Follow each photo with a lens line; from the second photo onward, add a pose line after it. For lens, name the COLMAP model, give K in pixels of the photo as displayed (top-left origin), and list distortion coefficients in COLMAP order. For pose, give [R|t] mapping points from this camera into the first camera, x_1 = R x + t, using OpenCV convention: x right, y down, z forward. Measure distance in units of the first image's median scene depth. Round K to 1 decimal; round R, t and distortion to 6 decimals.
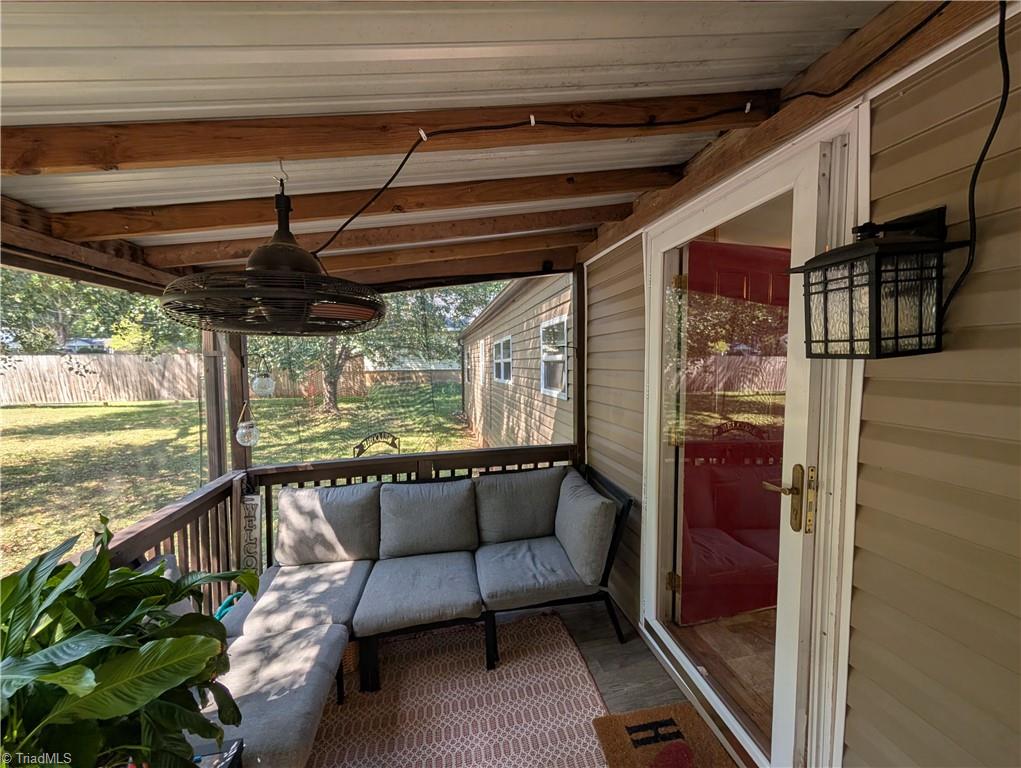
lens RADIAL K [[385.5, 0, 508.7], [0, 385.5, 383.2], [0, 0, 1]] dist [-0.000757, -0.000062]
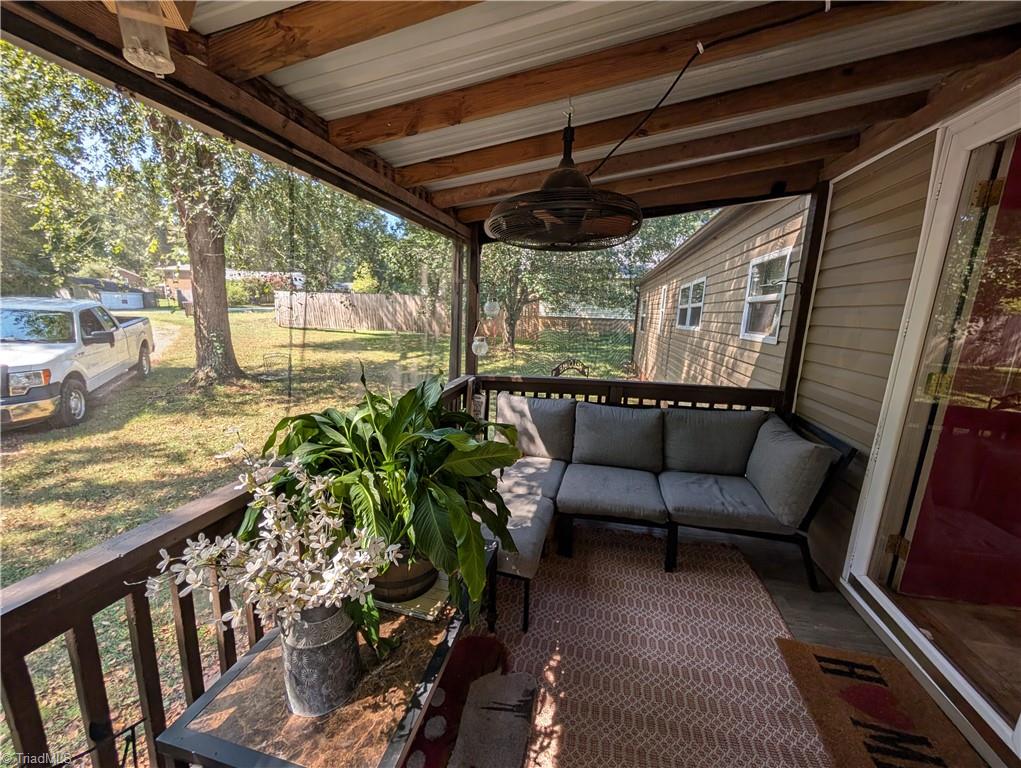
lens RADIAL K [[385.5, 0, 508.7], [0, 385.5, 383.2], [0, 0, 1]] dist [-0.000757, -0.000062]
pose [[0.914052, 0.115217, -0.388888, -0.071930], [-0.065954, 0.988265, 0.137776, 0.060722], [0.400198, -0.100286, 0.910925, -0.104628]]
